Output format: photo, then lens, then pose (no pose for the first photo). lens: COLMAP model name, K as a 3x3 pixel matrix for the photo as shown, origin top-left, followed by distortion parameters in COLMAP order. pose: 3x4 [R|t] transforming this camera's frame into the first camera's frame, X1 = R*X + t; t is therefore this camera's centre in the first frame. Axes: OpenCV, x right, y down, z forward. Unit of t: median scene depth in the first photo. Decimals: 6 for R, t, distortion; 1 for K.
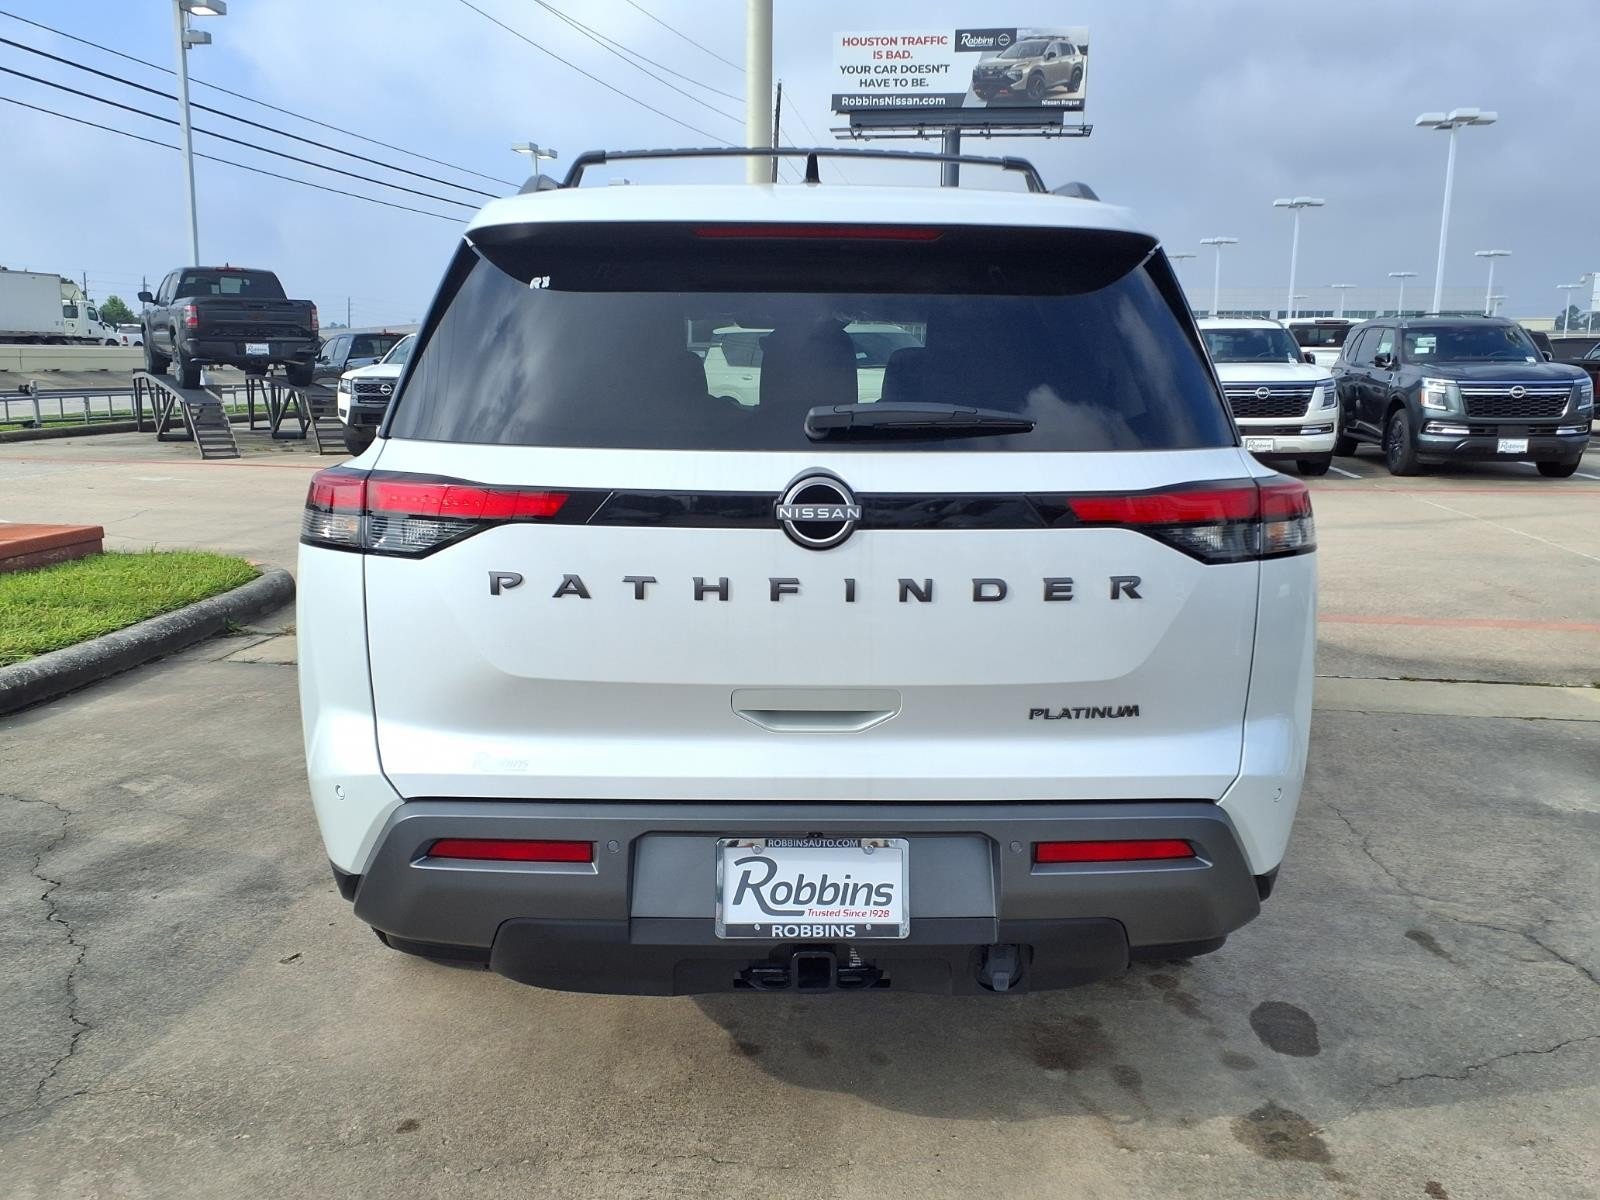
lens RADIAL K [[1291.6, 0, 808.4], [0, 1291.6, 580.2], [0, 0, 1]] dist [0.020223, 0.002723]
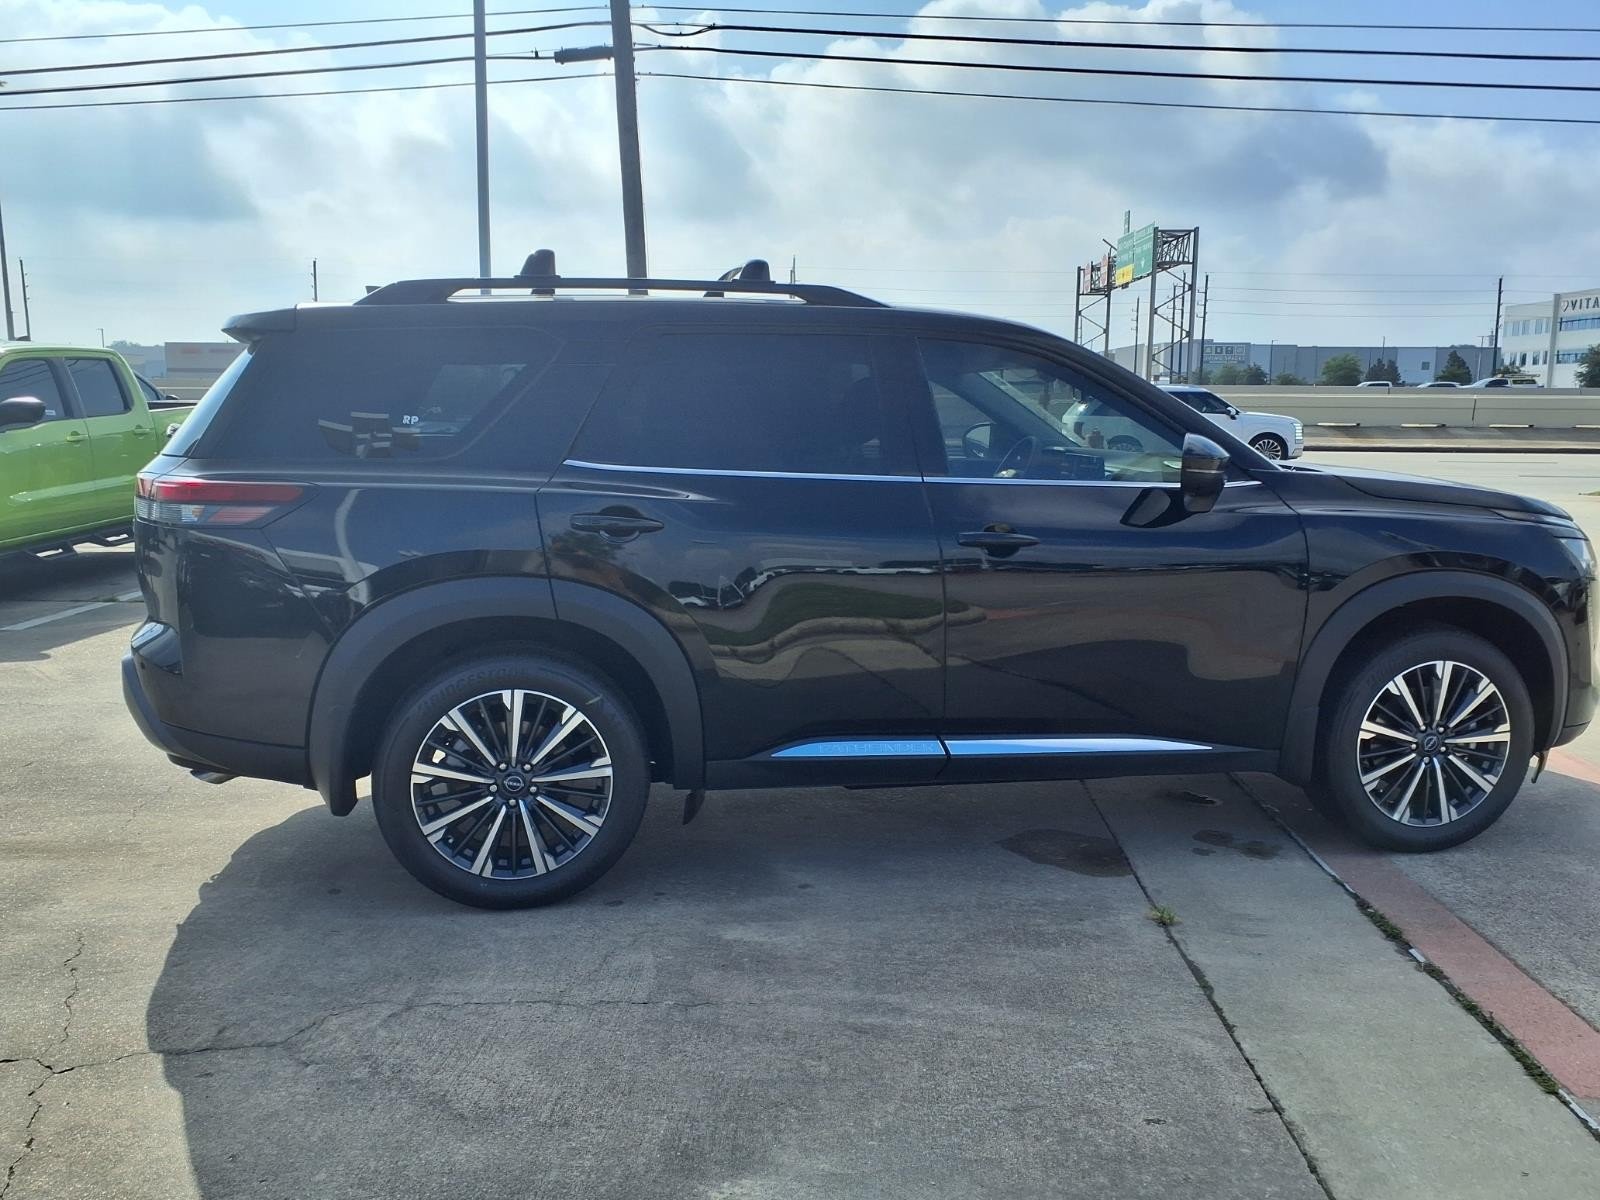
lens RADIAL K [[1281.7, 0, 802.8], [0, 1281.7, 609.1], [0, 0, 1]] dist [0.034596, -0.034072]
pose [[0.115039, 0.153043, -0.981501, 0.698547], [-0.174264, 0.975847, 0.131737, -0.098282], [0.977956, 0.155886, 0.138930, 0.581956]]
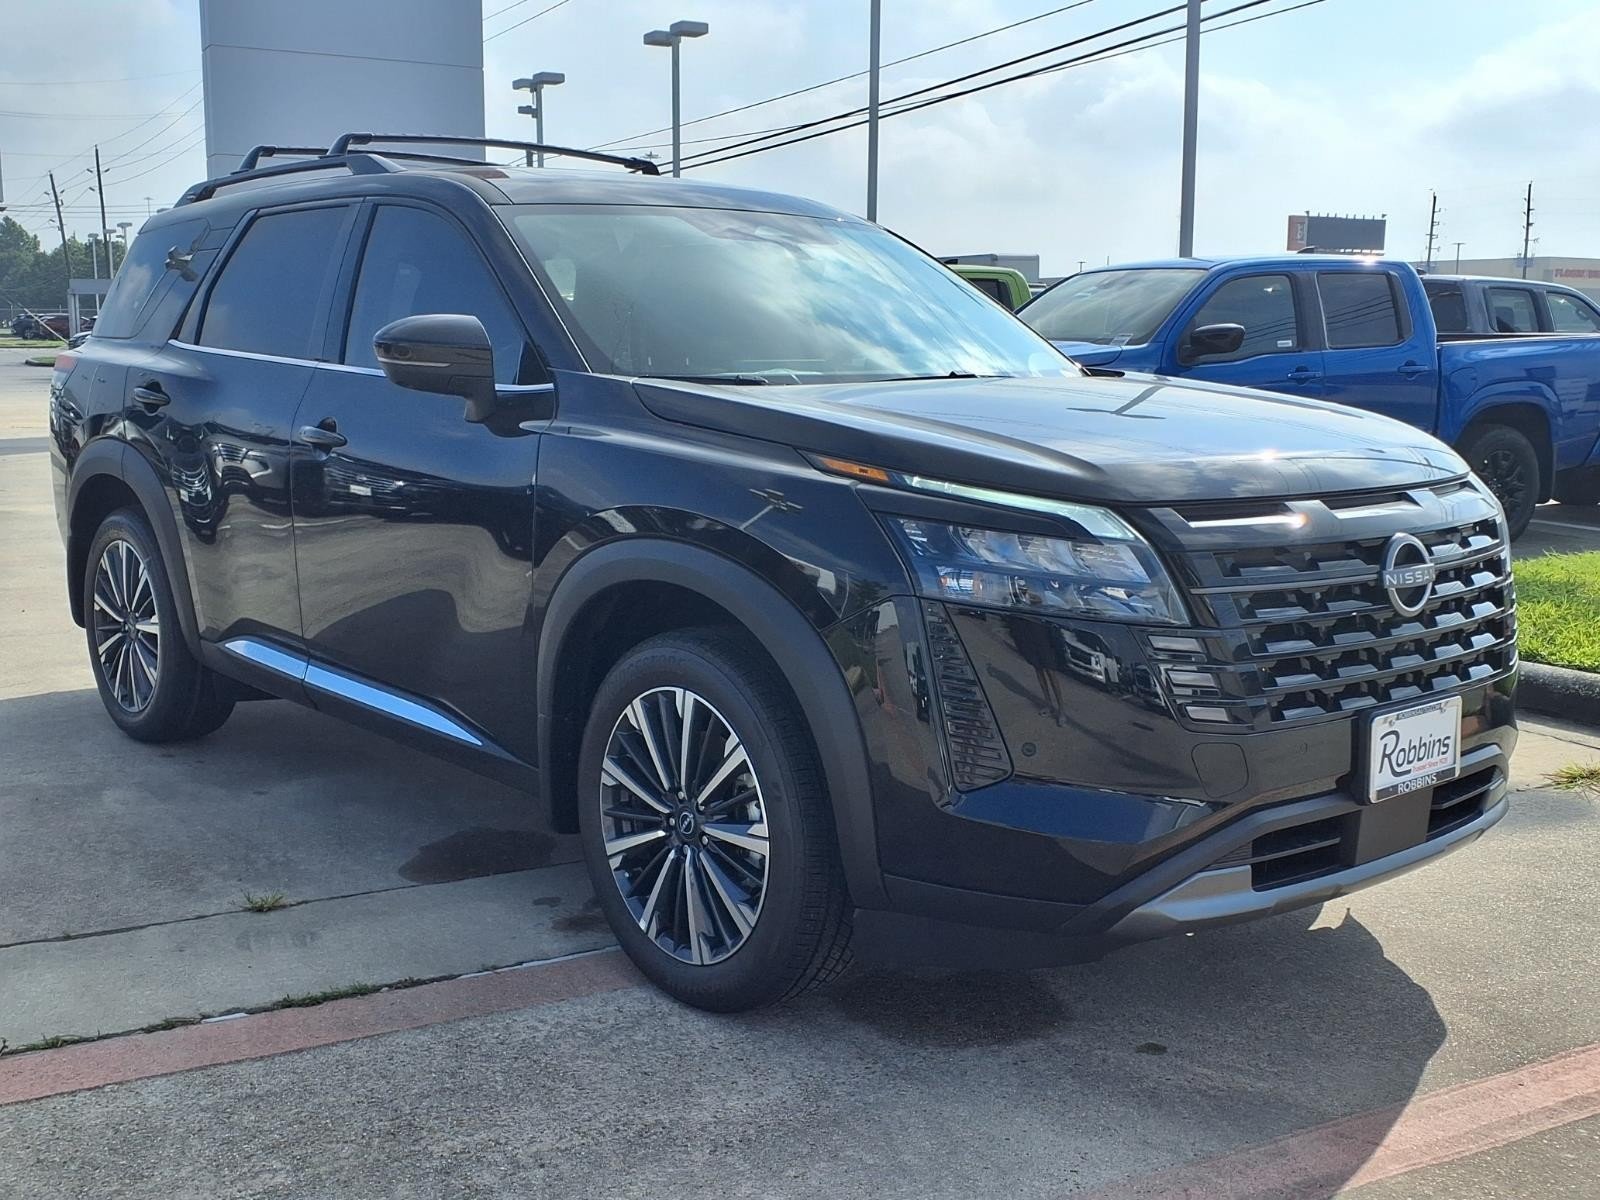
lens RADIAL K [[1704.3, 0, 837.7], [0, 1704.3, 490.1], [0, 0, 1]] dist [0.134359, -0.290999]
pose [[-0.789356, 0.048356, -0.612029, 0.401098], [-0.113432, 0.968243, 0.222797, -0.224094], [0.603366, 0.245290, -0.758803, 1.381050]]
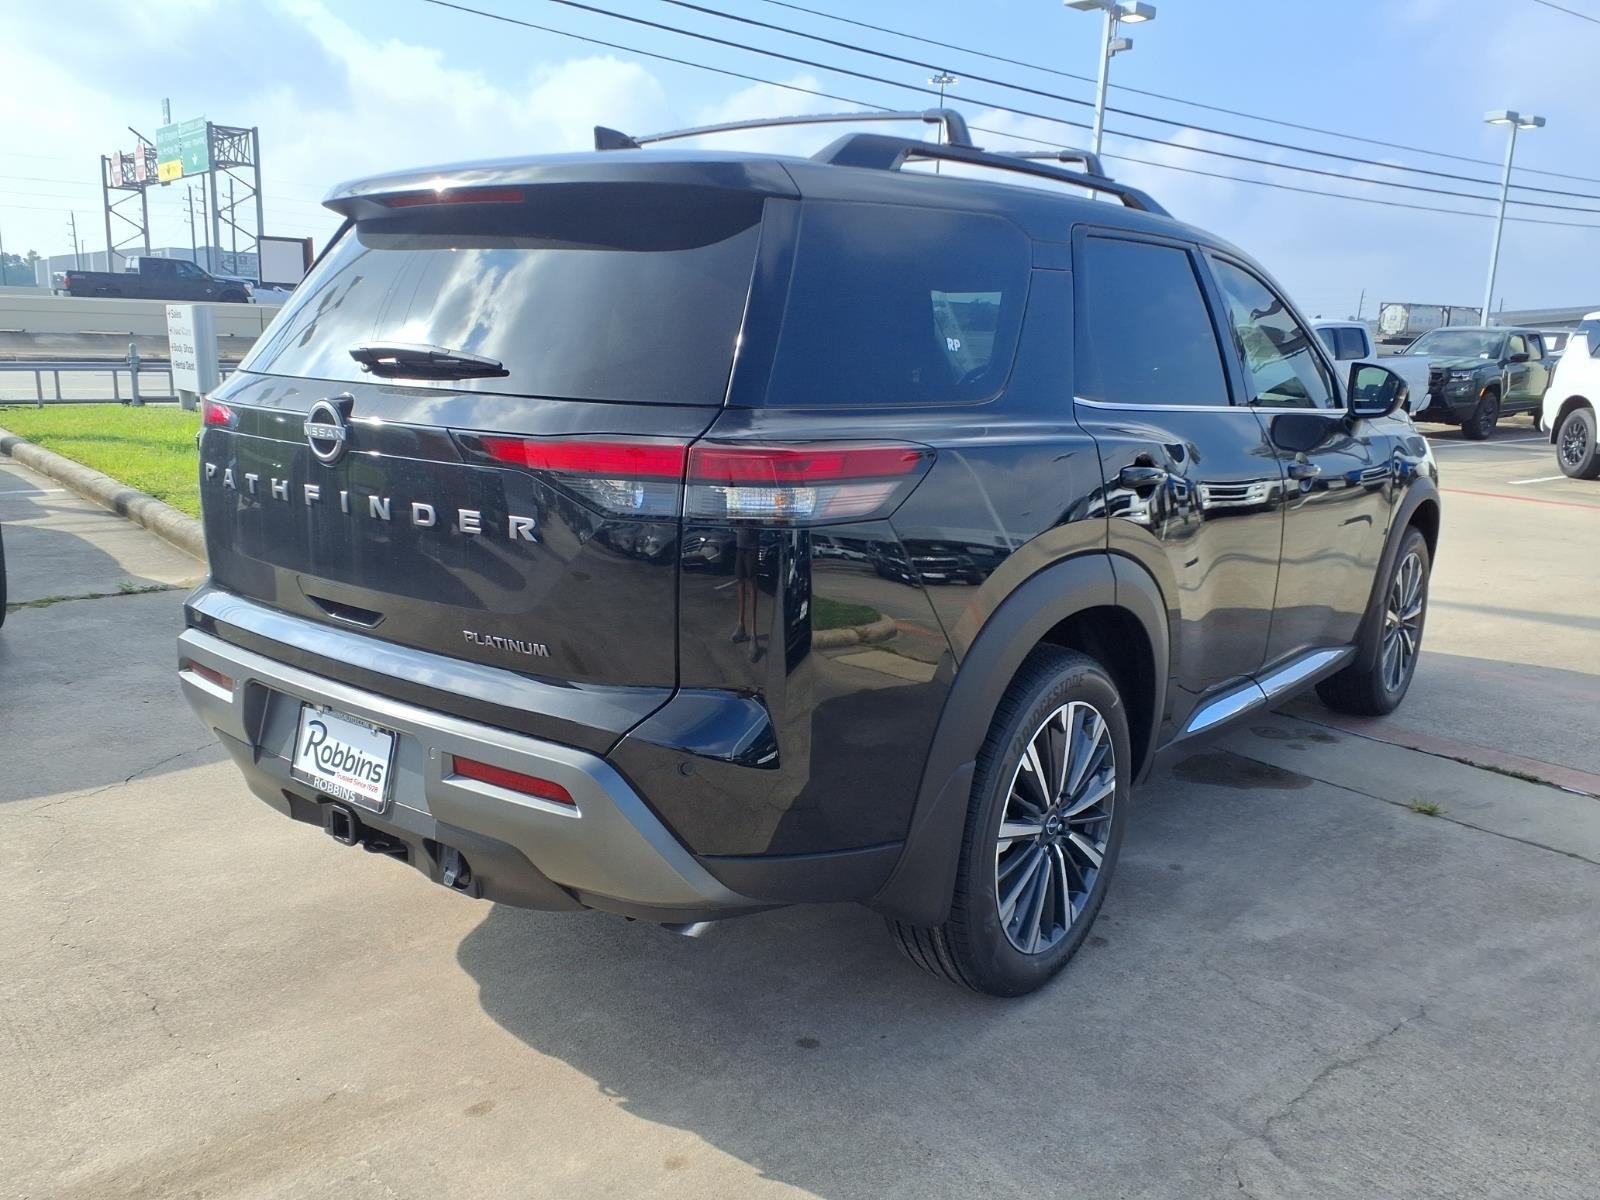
lens RADIAL K [[1287.9, 0, 800.0], [0, 1287.9, 600.0], [0, 0, 1]] dist [0.008341, 0.005656]
pose [[0.735863, 0.151128, -0.660050, 0.363694], [-0.138183, 0.987778, 0.072112, -0.023284], [0.662881, 0.038143, 0.747752, 0.179691]]
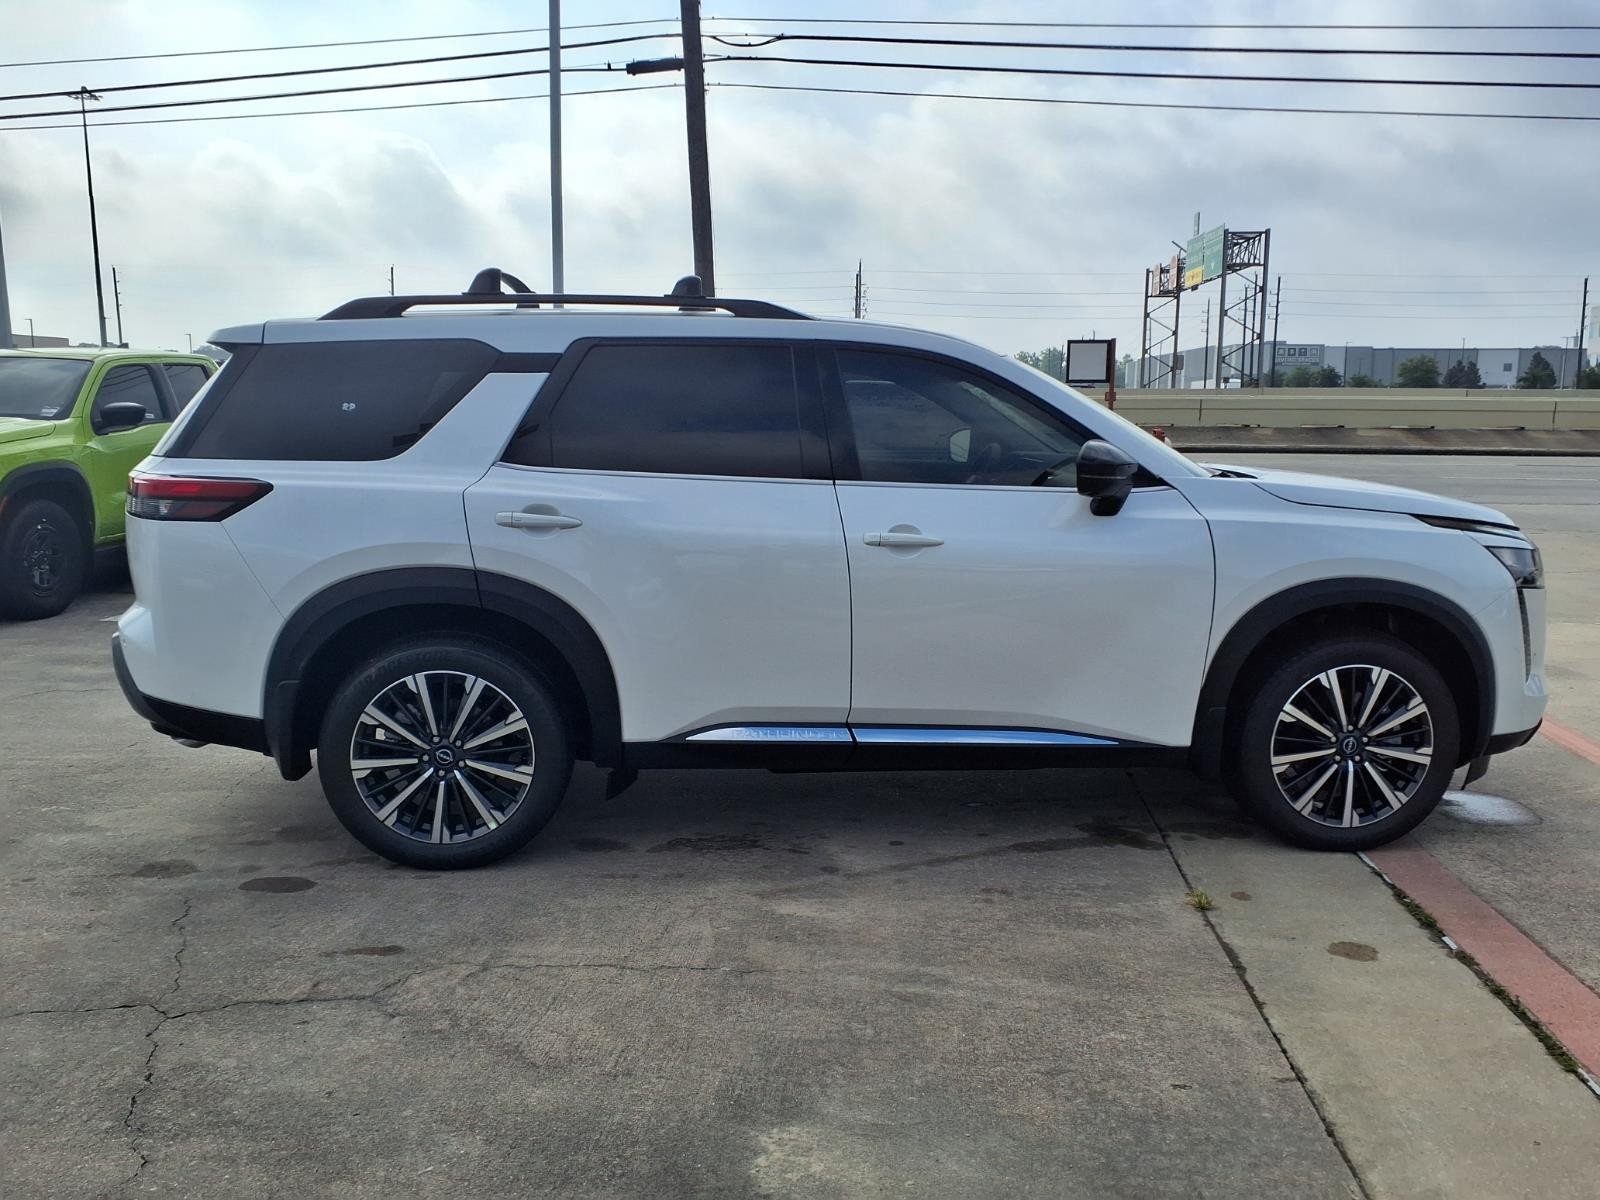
lens RADIAL K [[1277.0, 0, 800.0], [0, 1277.0, 600.0], [0, 0, 1]] dist [0.041347, -0.051146]
pose [[0.062208, 0.144917, -0.987486, 0.728016], [-0.174321, 0.975772, 0.132216, -0.099204], [0.982722, 0.163915, 0.085963, 0.583844]]
